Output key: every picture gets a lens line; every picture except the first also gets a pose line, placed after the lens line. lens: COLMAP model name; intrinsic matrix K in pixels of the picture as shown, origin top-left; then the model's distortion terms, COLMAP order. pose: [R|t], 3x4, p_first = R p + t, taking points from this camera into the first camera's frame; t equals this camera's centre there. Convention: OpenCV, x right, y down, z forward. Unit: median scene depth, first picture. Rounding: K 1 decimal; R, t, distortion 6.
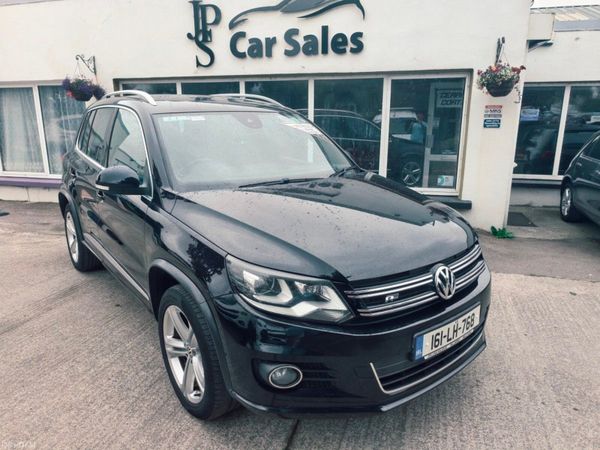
lens RADIAL K [[417.8, 0, 300.0], [0, 417.8, 225.0], [0, 0, 1]] dist [0.001728, -0.002879]
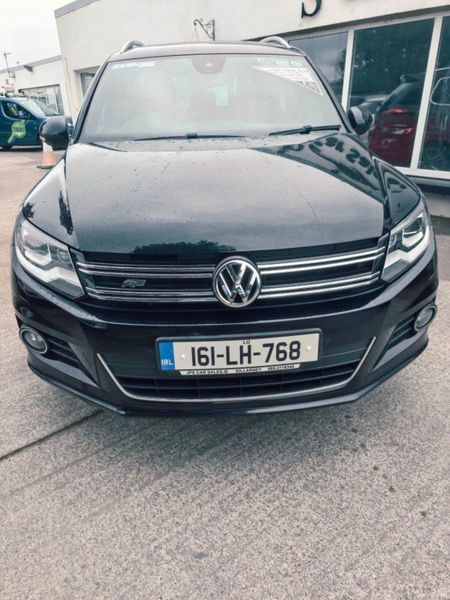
lens RADIAL K [[417.8, 0, 225.0], [0, 417.8, 300.0], [0, 0, 1]] dist [0.001728, -0.002879]
pose [[0.821179, 0.224621, -0.524605, 0.230222], [-0.114994, 0.965553, 0.233420, 0.002421], [0.558965, -0.131353, 0.818721, 0.141433]]
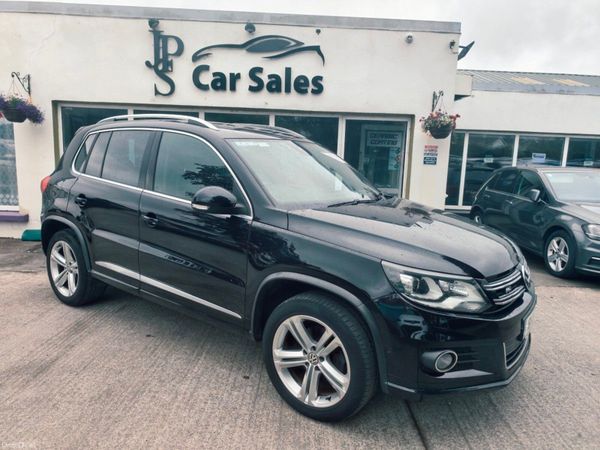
lens RADIAL K [[417.8, 0, 300.0], [0, 417.8, 225.0], [0, 0, 1]] dist [0.001728, -0.002879]
pose [[0.958830, -0.011278, 0.283756, -0.221800], [0.034939, 0.996305, -0.078460, 0.017450], [-0.281822, 0.085144, 0.955681, -0.011503]]
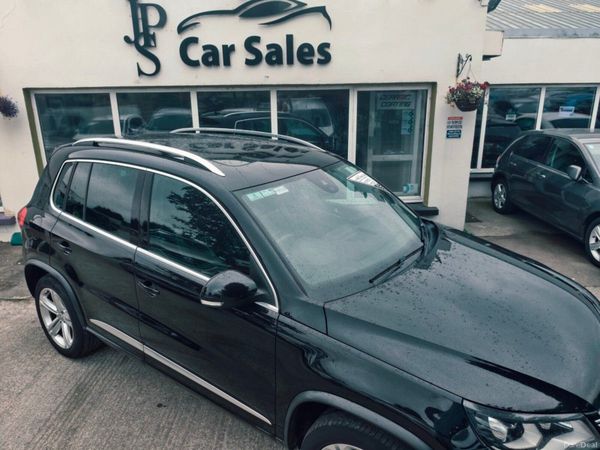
lens RADIAL K [[418.0, 0, 293.1], [0, 418.0, 218.5], [0, 0, 1]] dist [0.002340, -0.006975]
pose [[0.959074, -0.095701, 0.266493, -0.218809], [0.084167, 0.994966, 0.054399, -0.117037], [-0.270357, -0.029743, 0.962301, 0.086801]]
